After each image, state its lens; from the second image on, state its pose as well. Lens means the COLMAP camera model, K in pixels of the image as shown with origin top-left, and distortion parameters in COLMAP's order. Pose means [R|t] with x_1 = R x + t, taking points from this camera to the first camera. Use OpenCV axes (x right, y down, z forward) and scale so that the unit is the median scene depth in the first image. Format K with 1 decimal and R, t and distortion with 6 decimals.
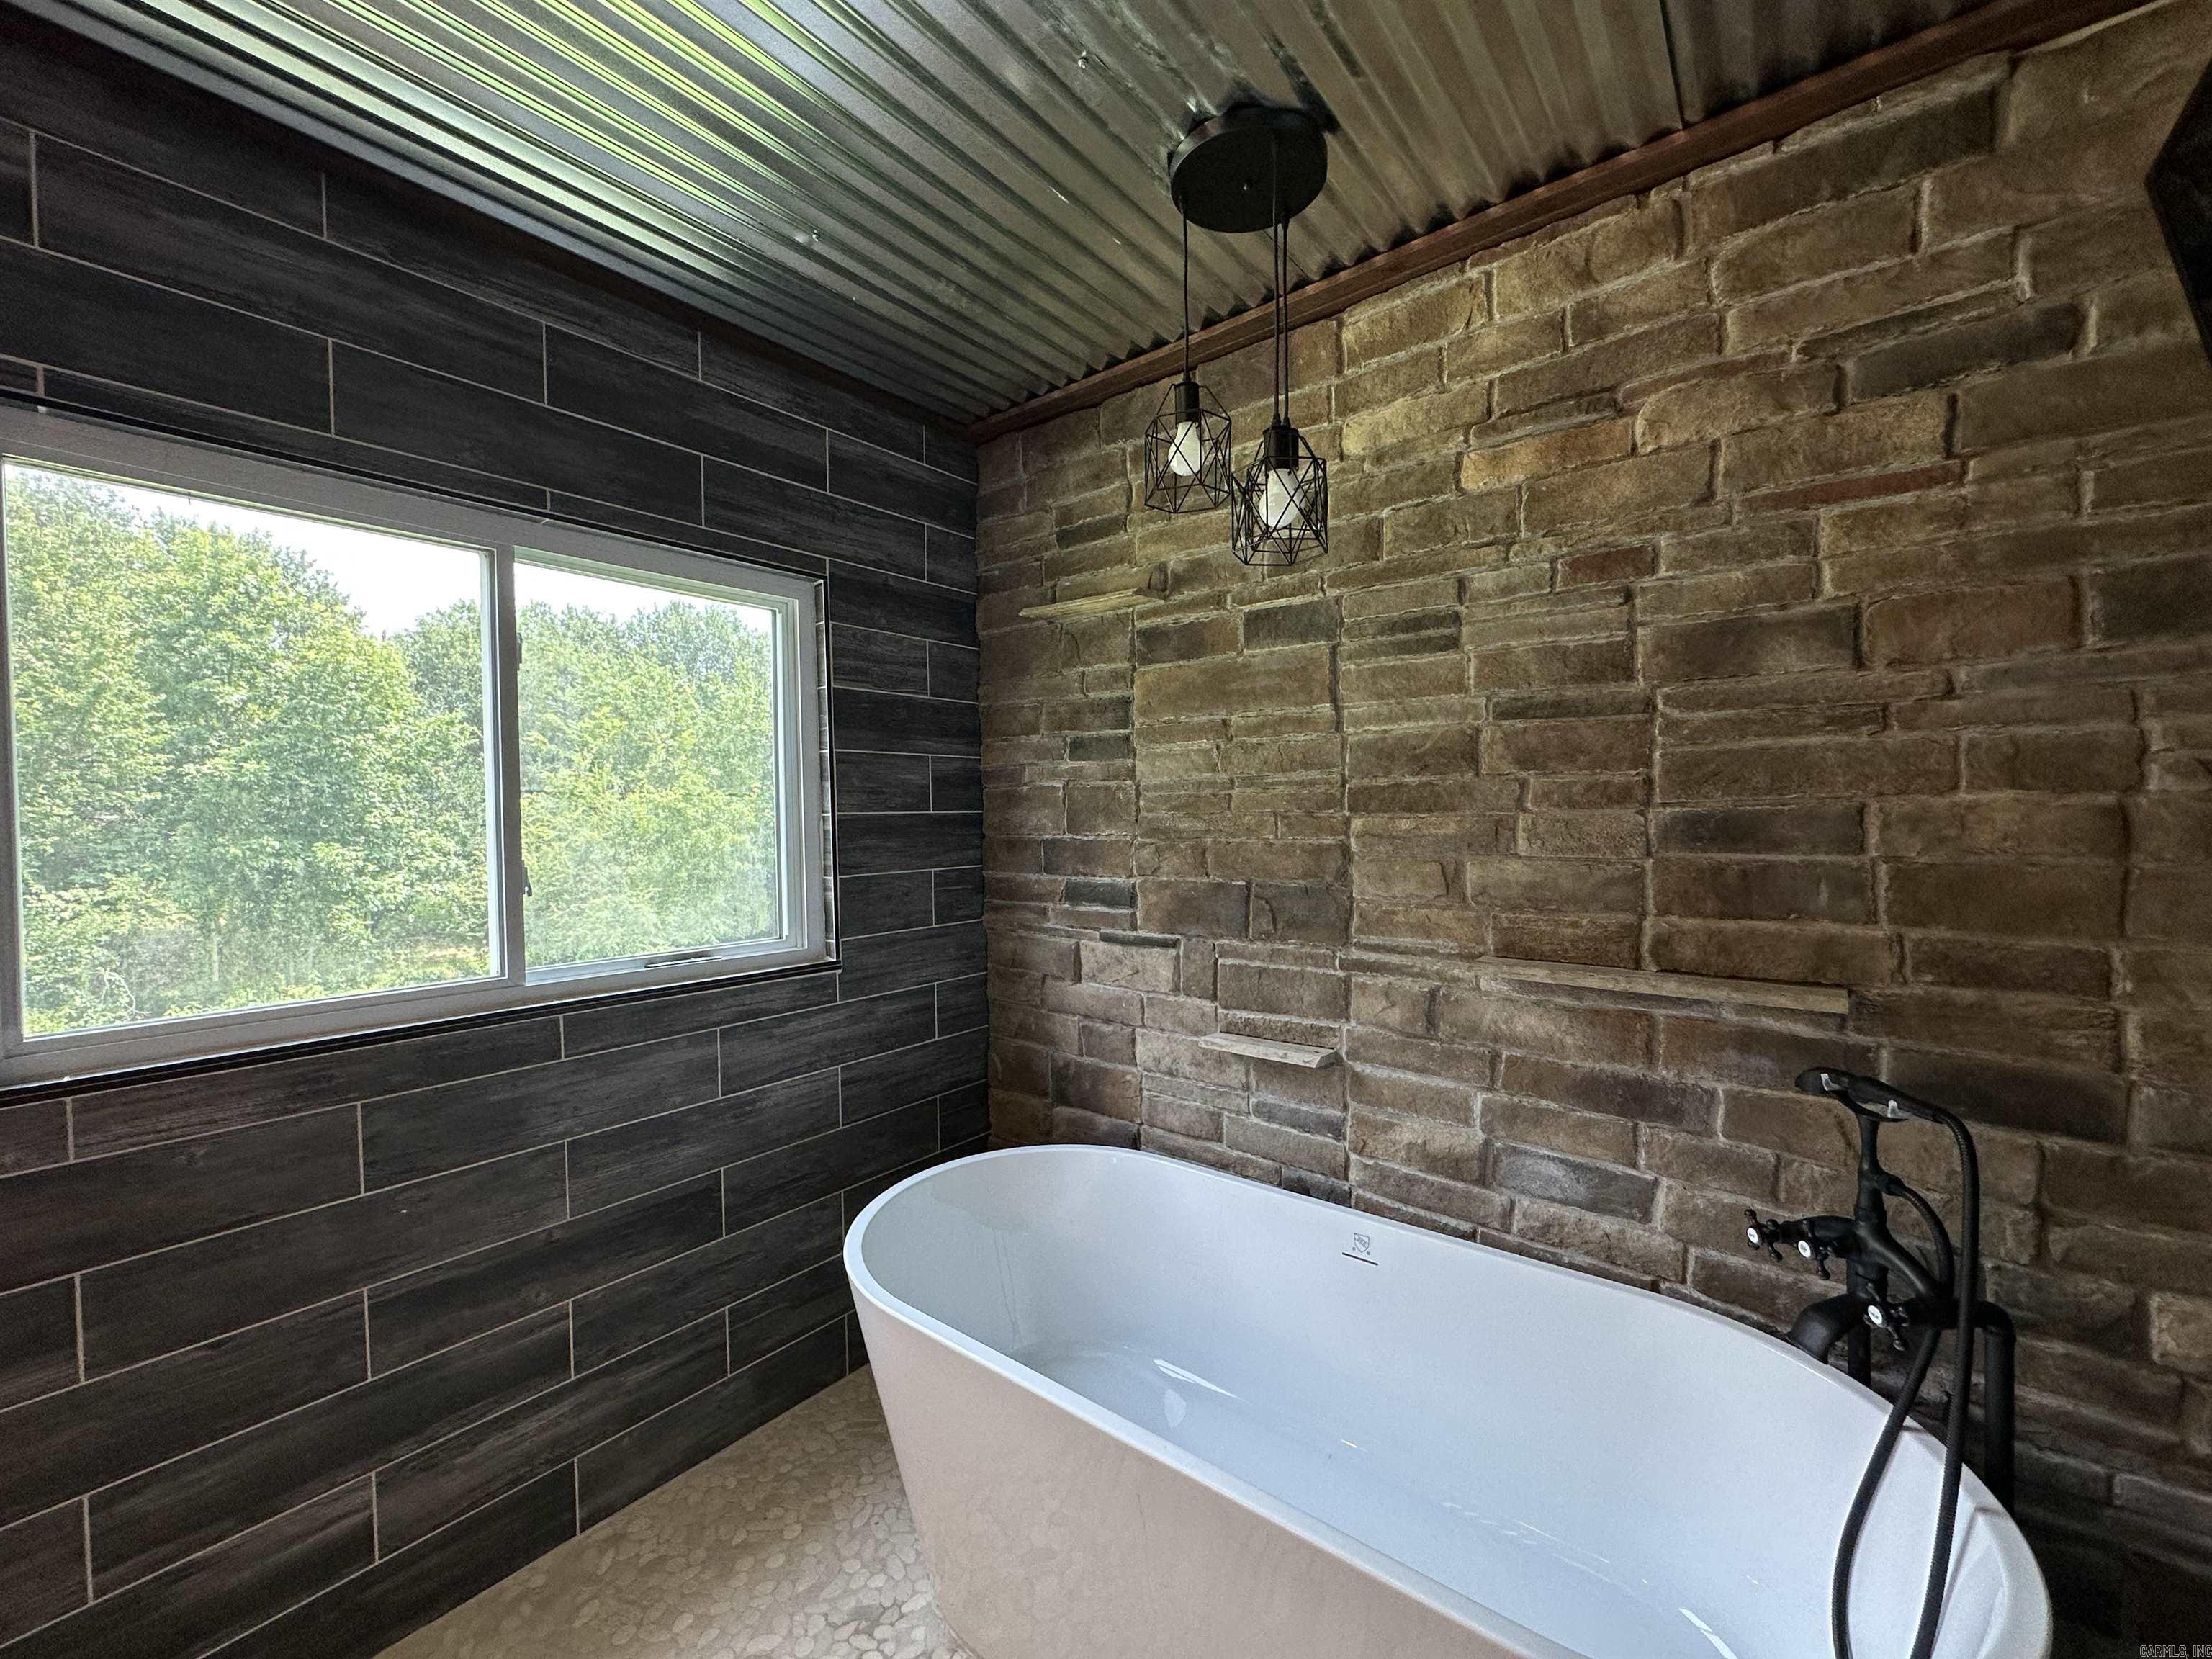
lens RADIAL K [[882.4, 0, 1103.6], [0, 882.4, 836.0], [0, 0, 1]] dist [-0.002105, -0.000185]
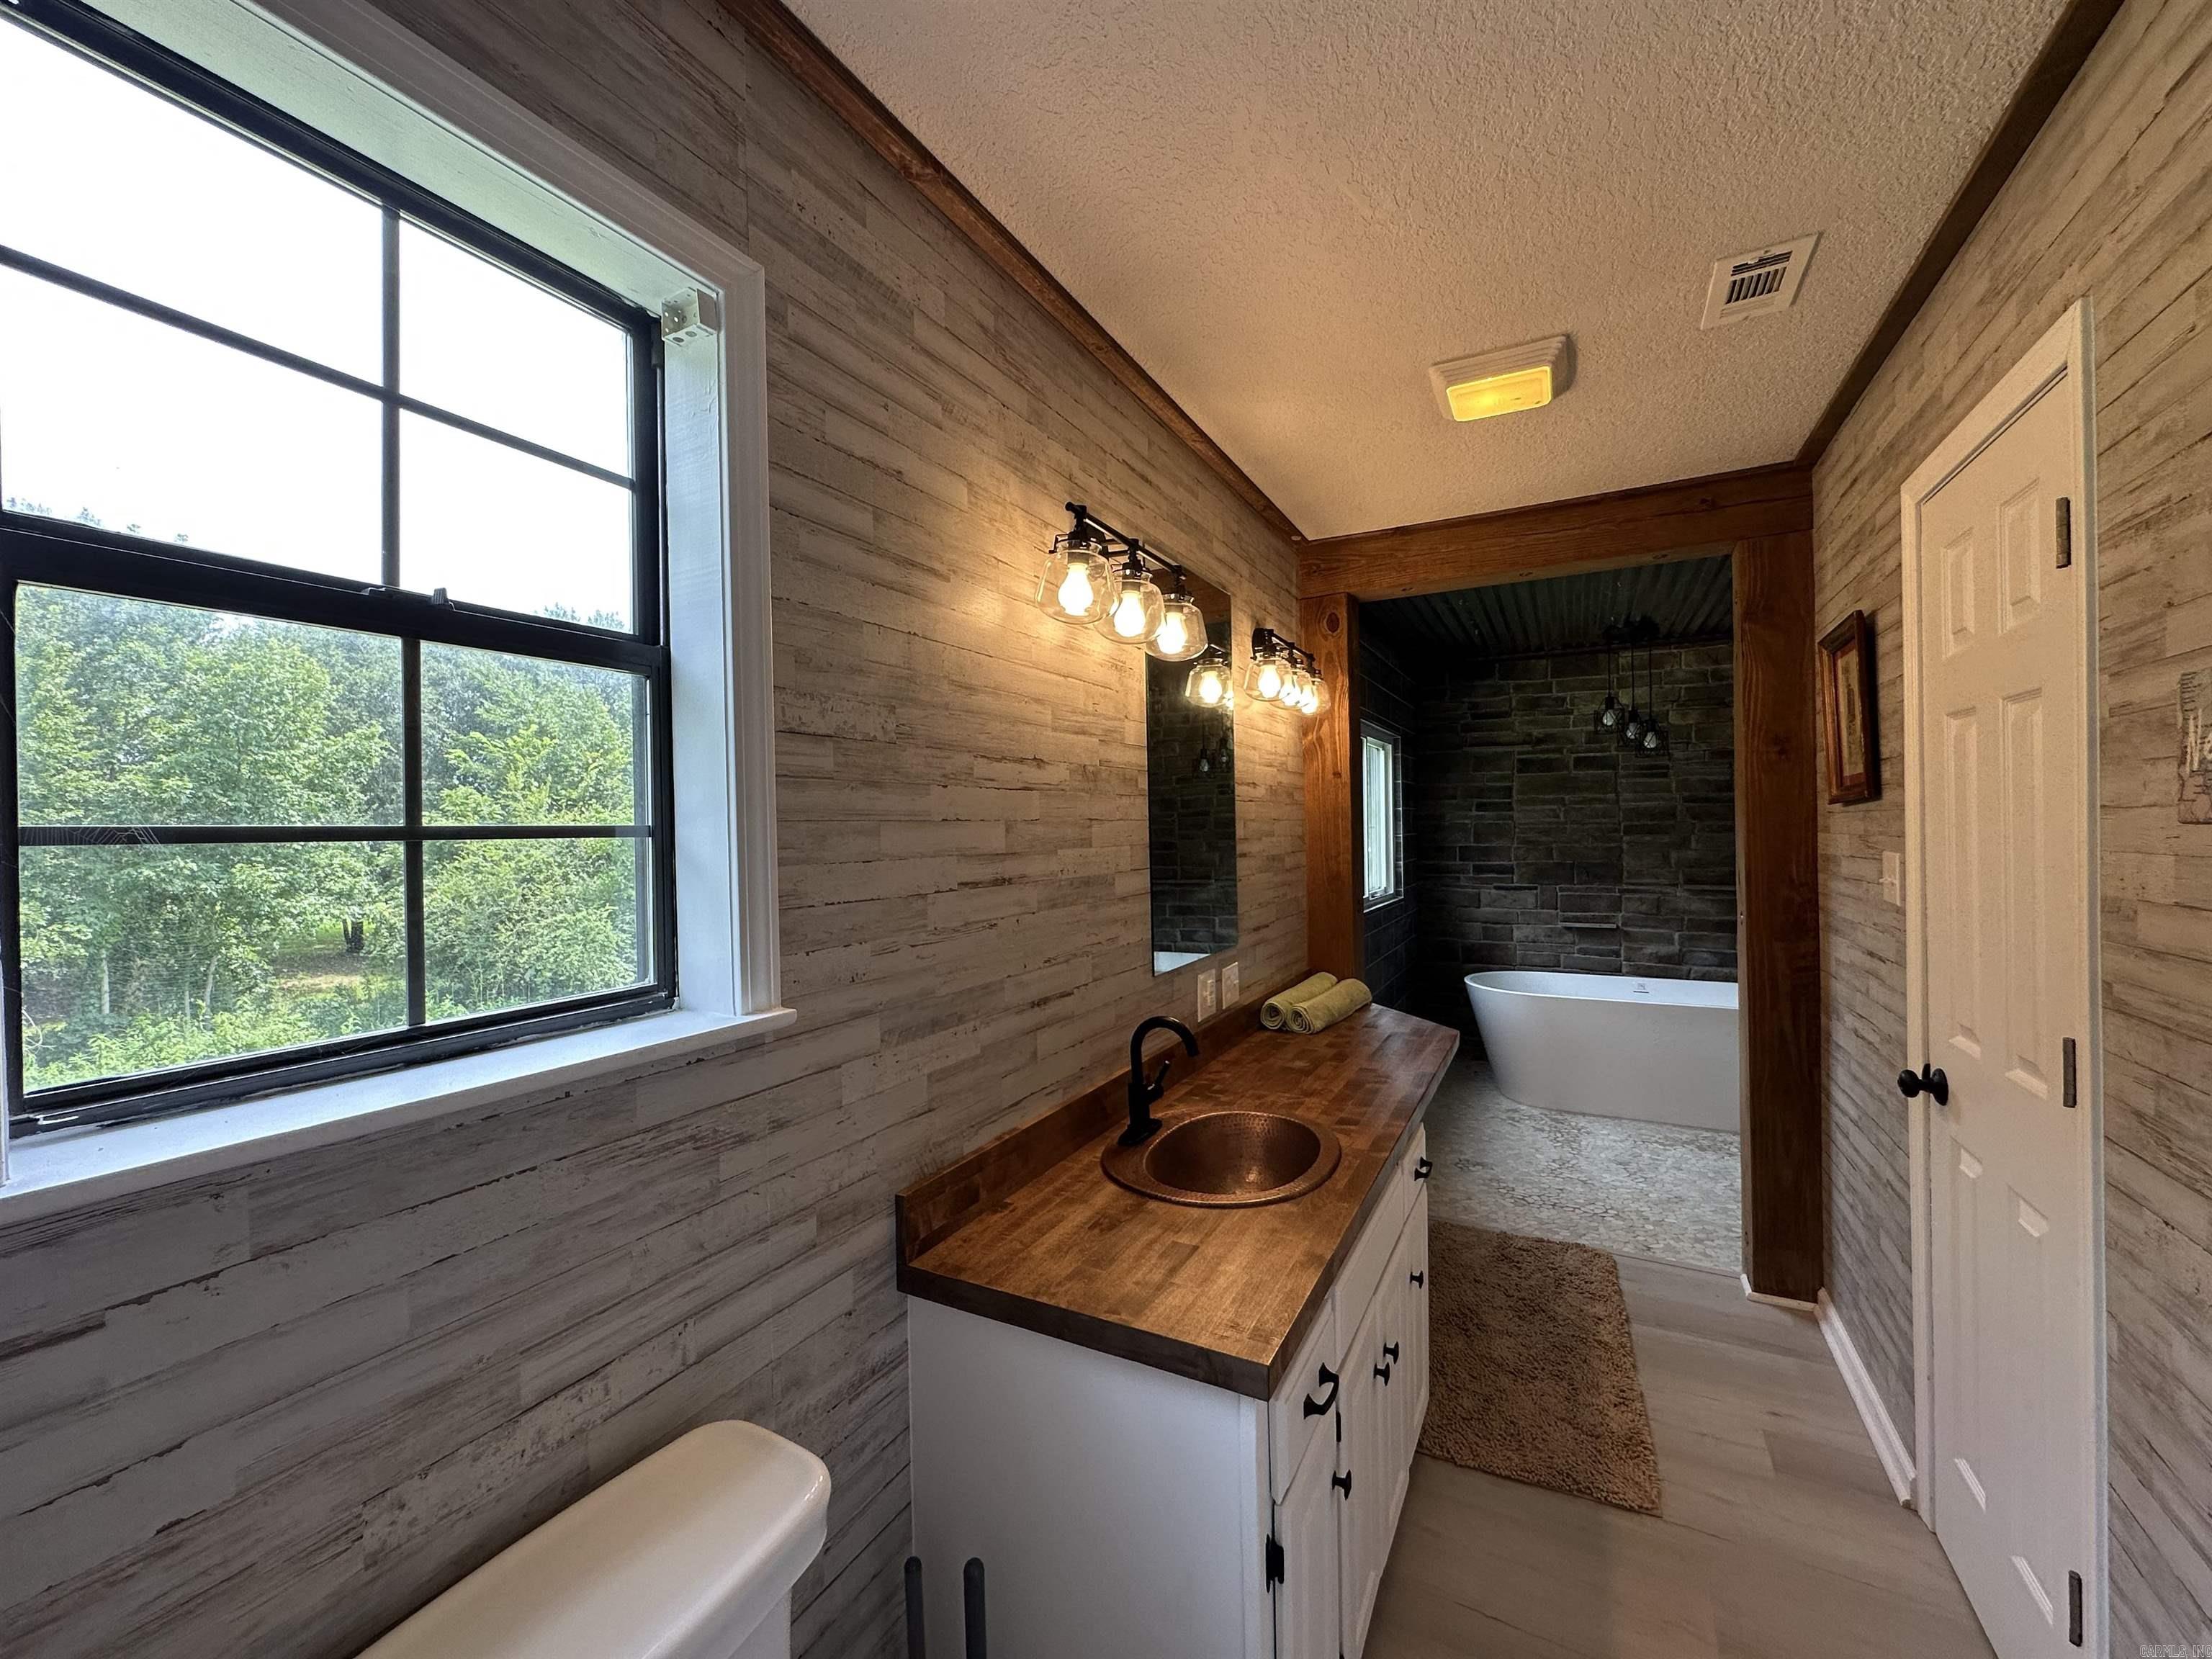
lens RADIAL K [[884.8, 0, 1103.7], [0, 884.8, 834.7], [0, 0, 1]] dist [0.001528, 0.000216]
pose [[0.983222, -0.002992, 0.182388, -1.666512], [0.006699, 0.999783, -0.019709, 0.015997], [-0.182290, 0.020600, 0.983029, -1.289728]]
